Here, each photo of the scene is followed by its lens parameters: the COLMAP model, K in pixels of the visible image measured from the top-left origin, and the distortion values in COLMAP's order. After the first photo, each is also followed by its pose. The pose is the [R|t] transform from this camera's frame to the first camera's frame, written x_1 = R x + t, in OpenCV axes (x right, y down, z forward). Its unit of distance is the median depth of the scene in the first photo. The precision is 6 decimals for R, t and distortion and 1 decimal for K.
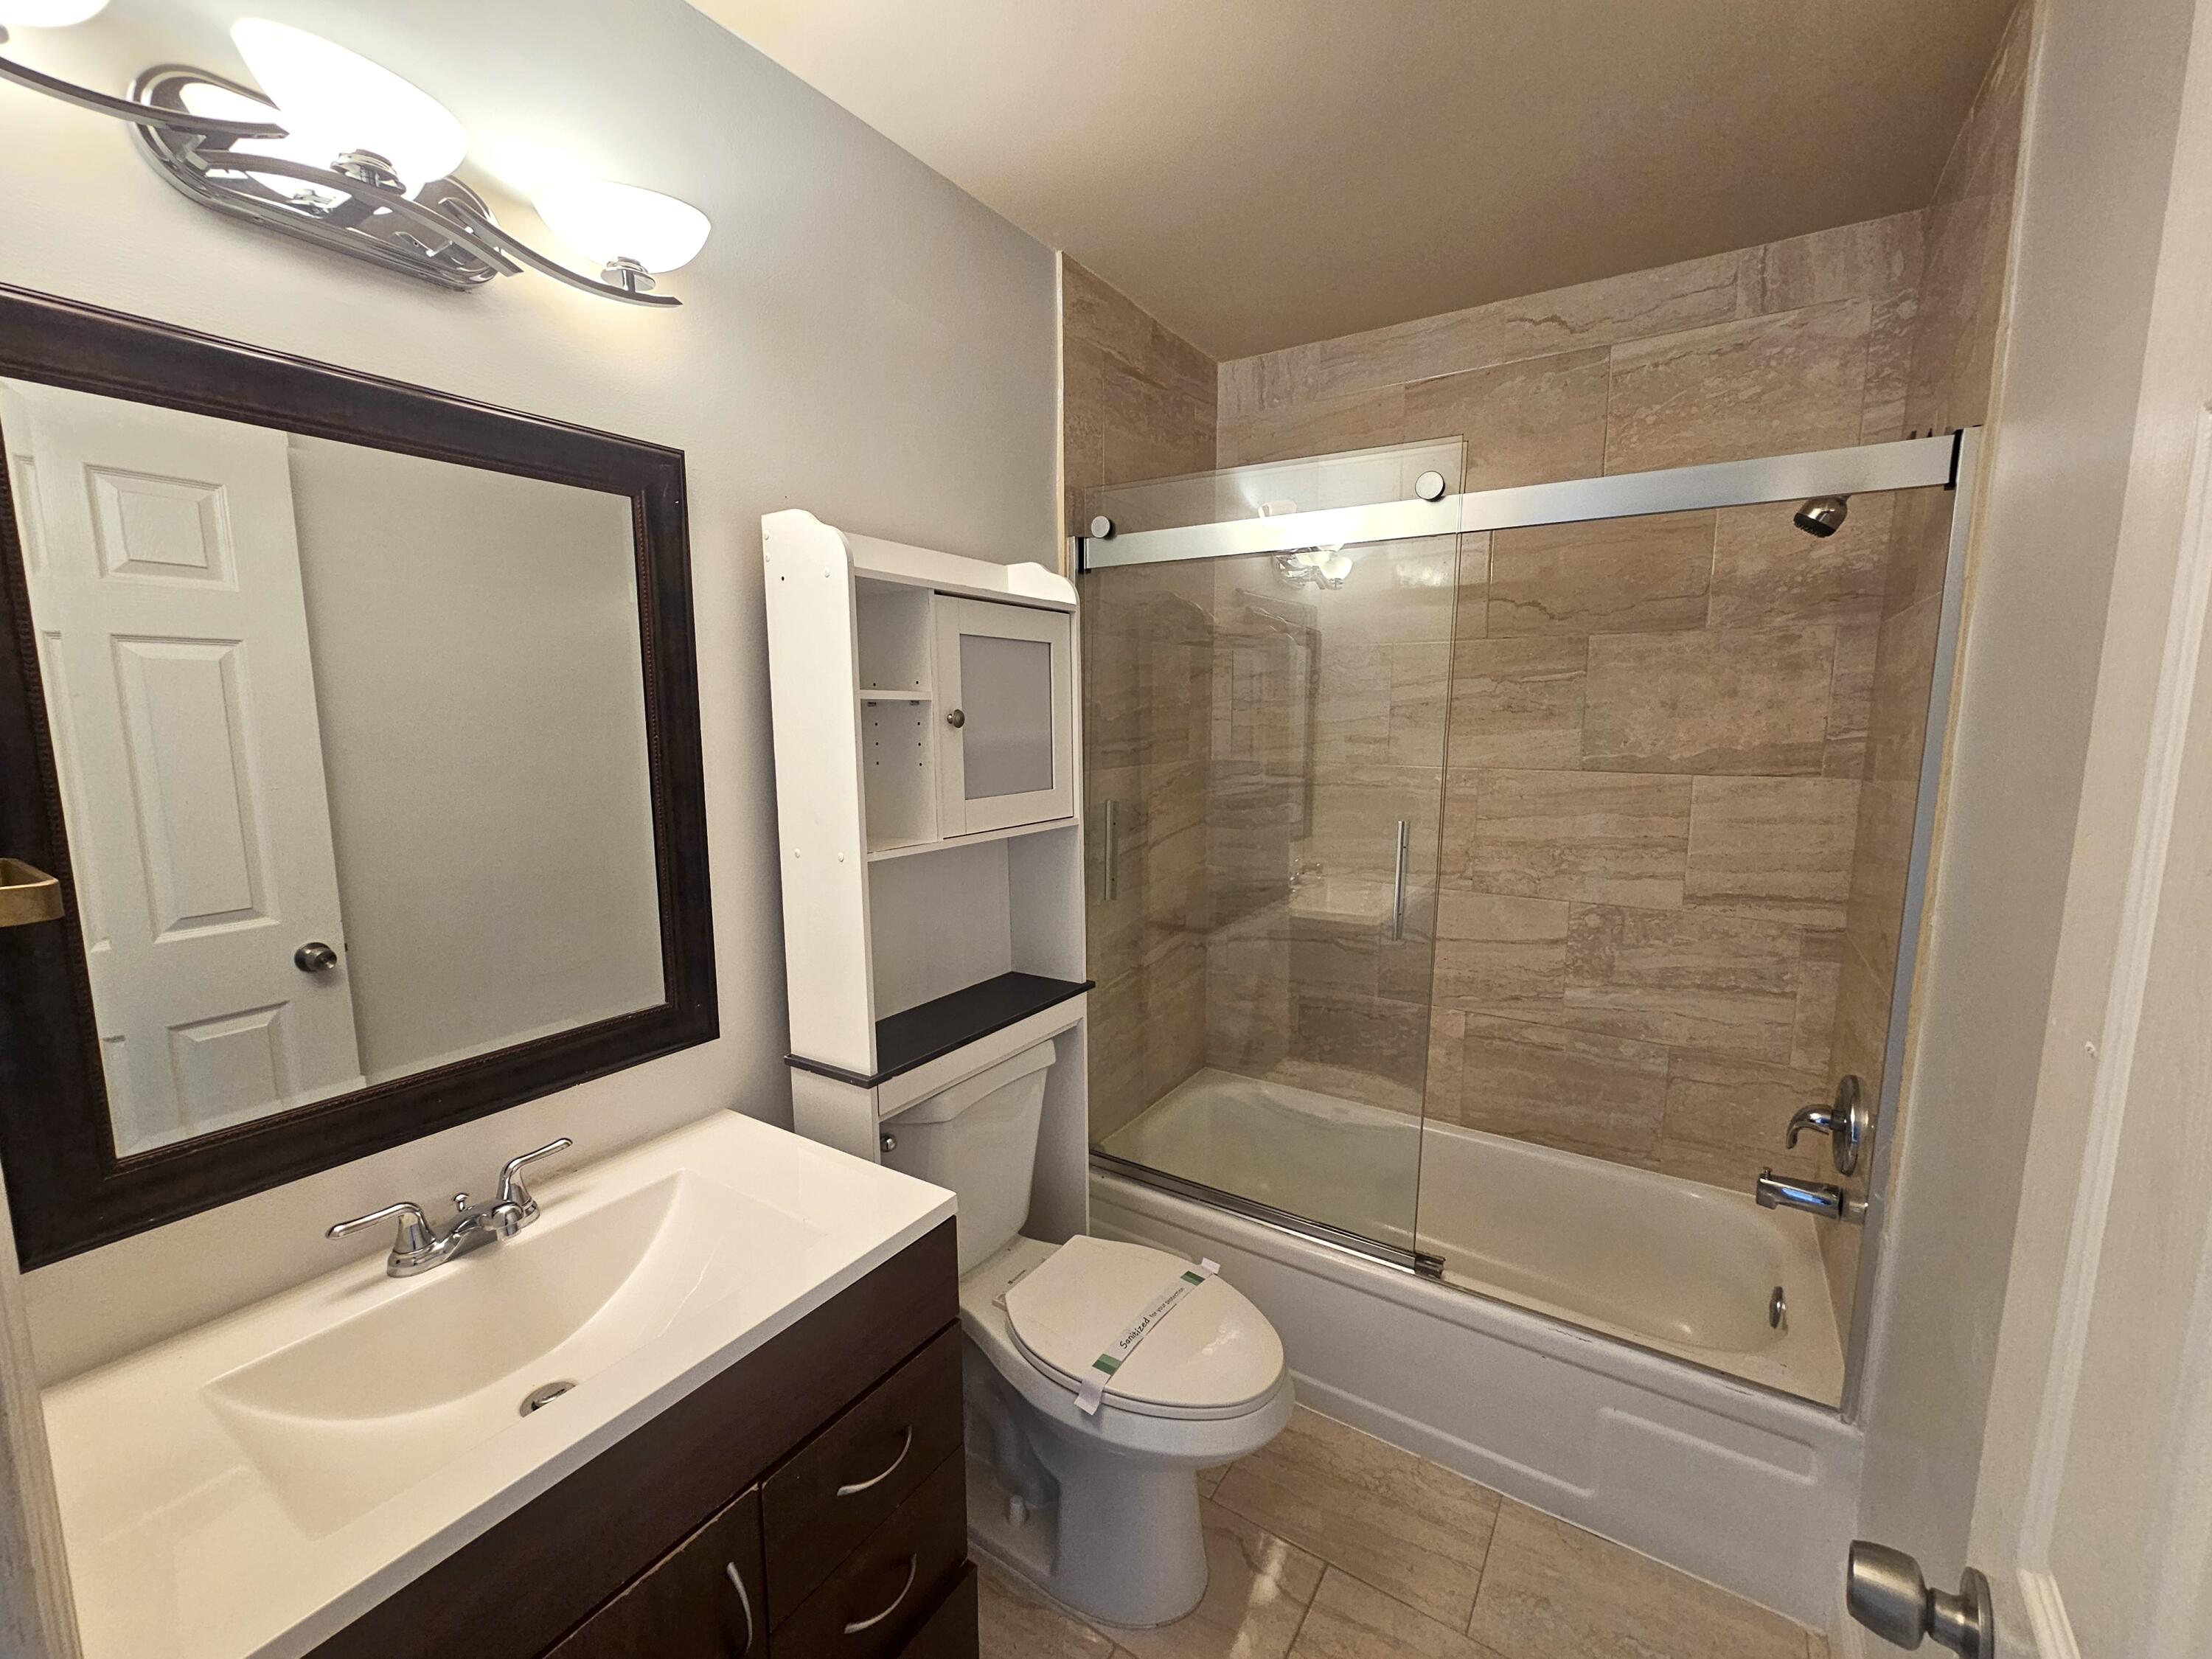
lens RADIAL K [[908.1, 0, 1107.1], [0, 908.1, 832.7], [0, 0, 1]] dist [-0.001477, 0.000646]
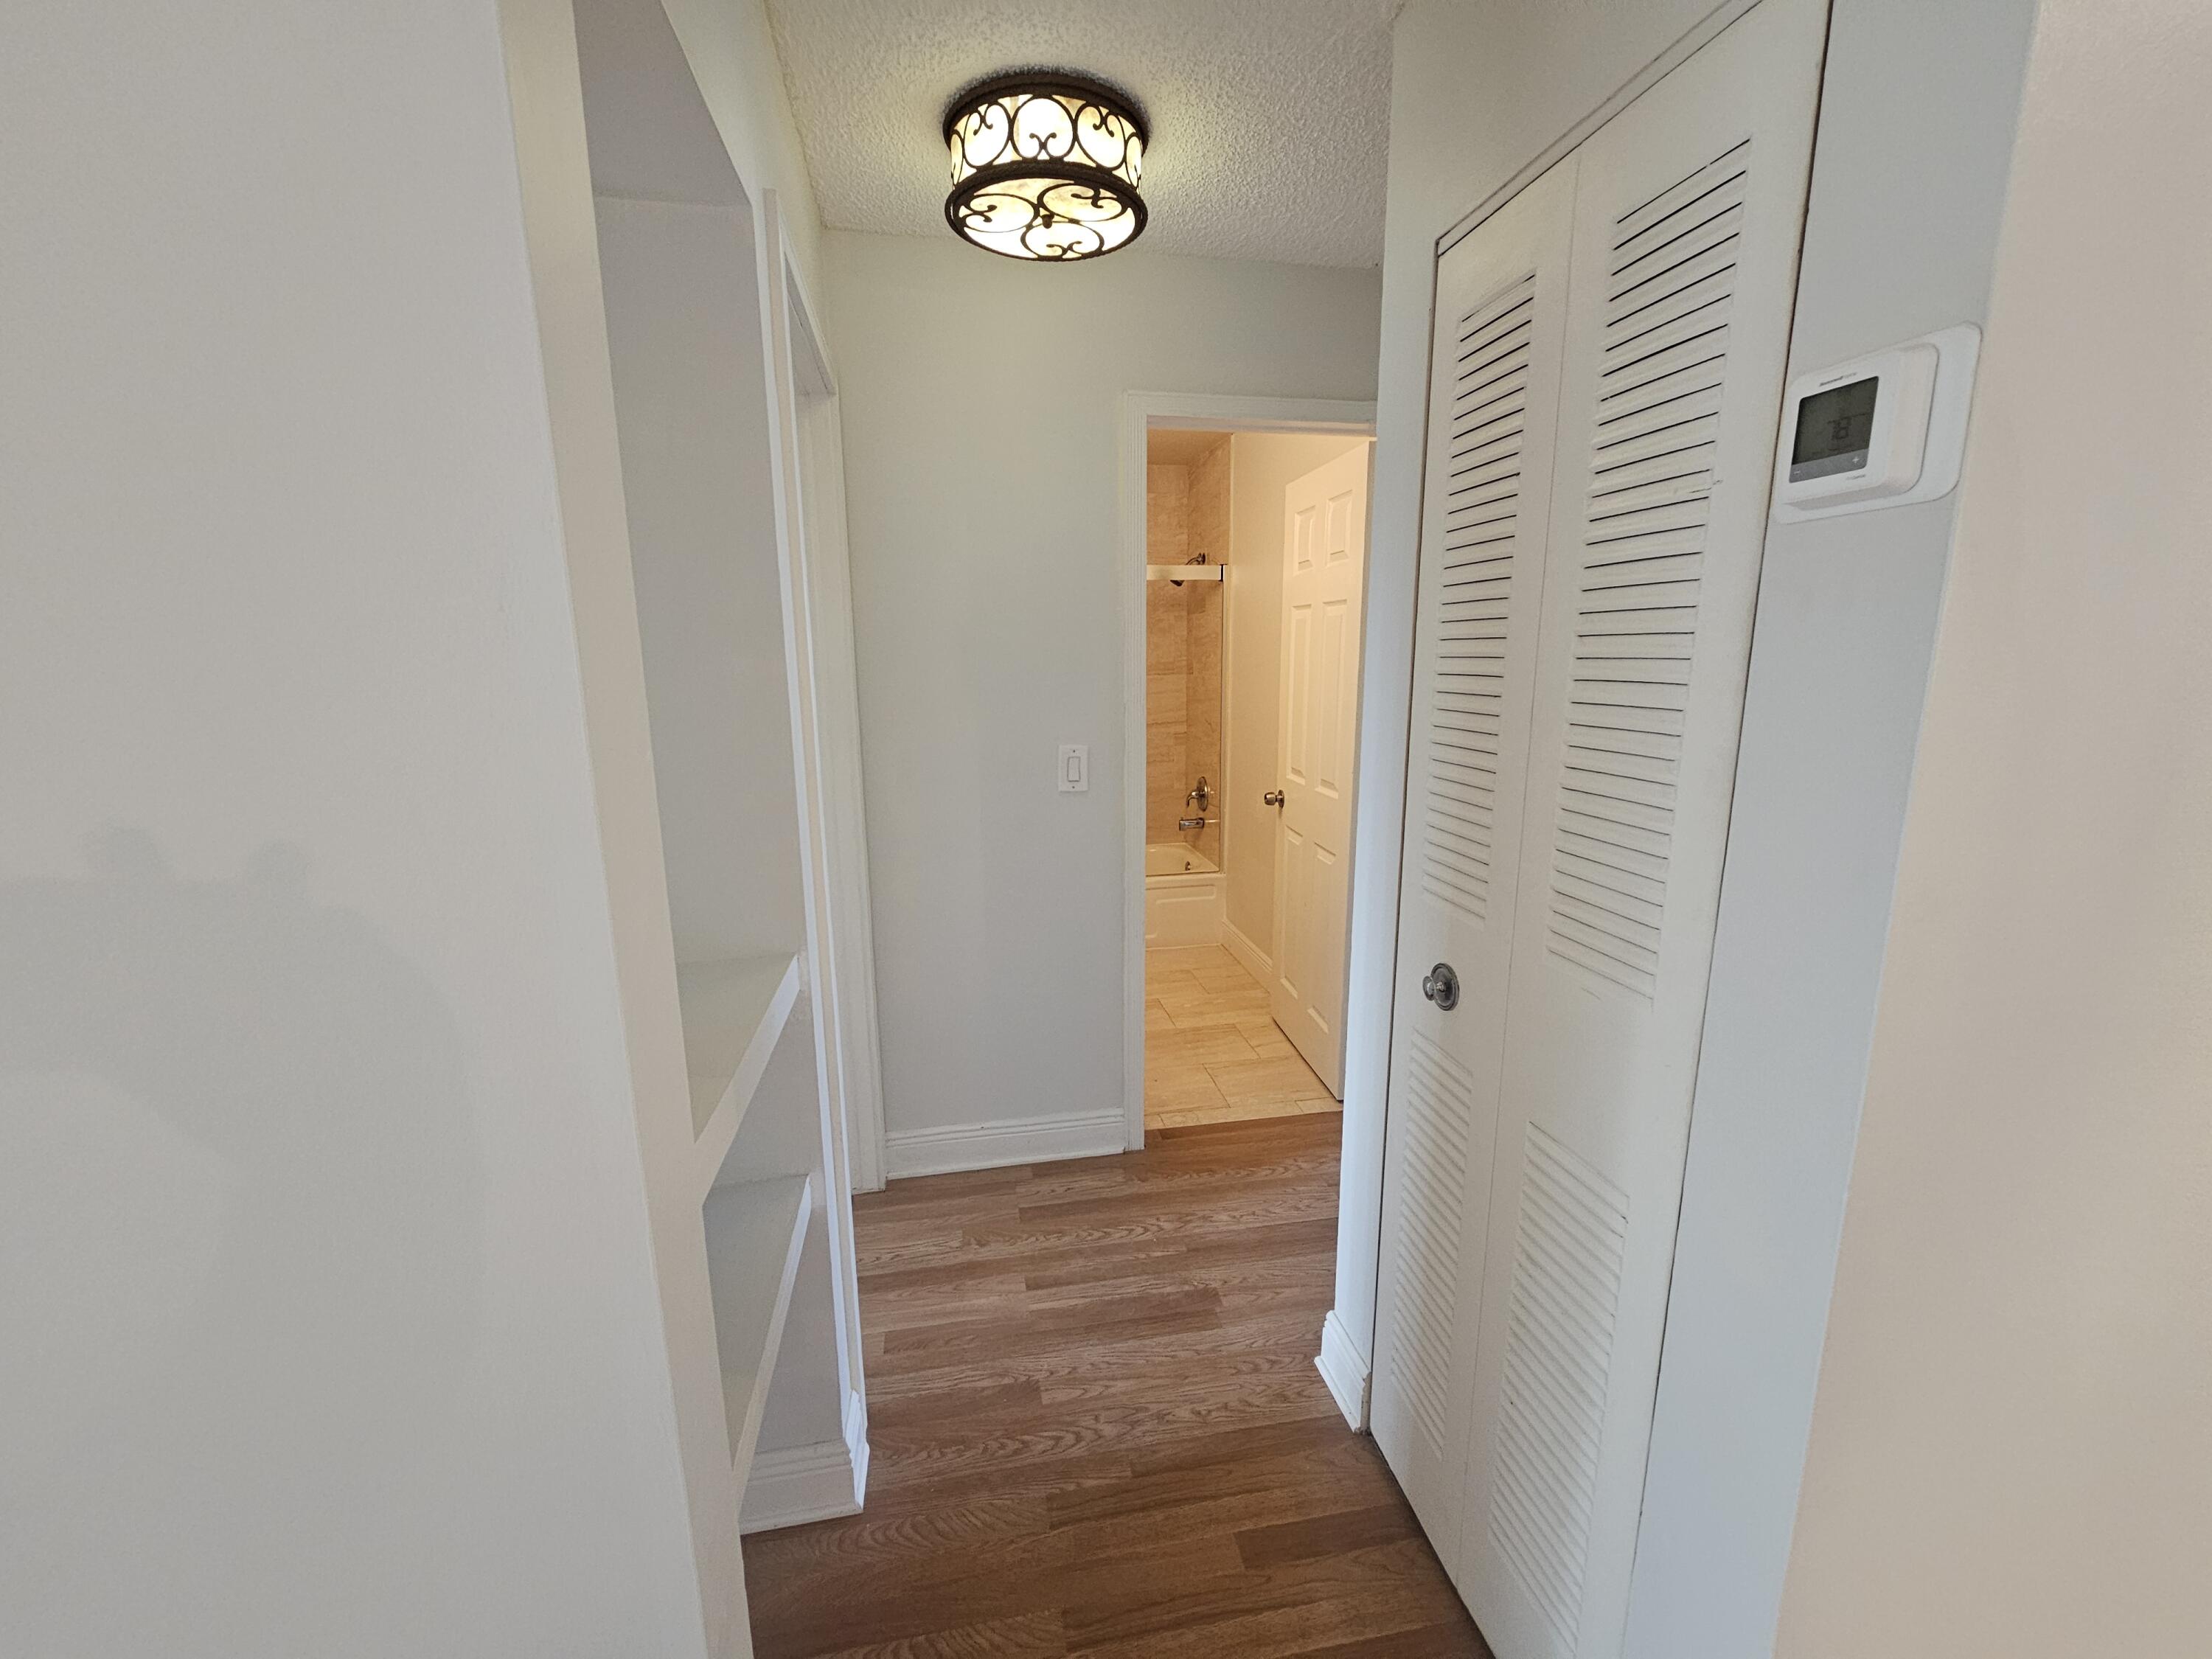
lens RADIAL K [[908.1, 0, 1107.1], [0, 908.1, 832.7], [0, 0, 1]] dist [-0.001477, 0.000646]
pose [[0.724766, -0.142034, 0.674196, -1.244461], [0.102996, 0.989861, 0.097815, 0.121076], [-0.681253, -0.001454, 0.732046, -0.822201]]
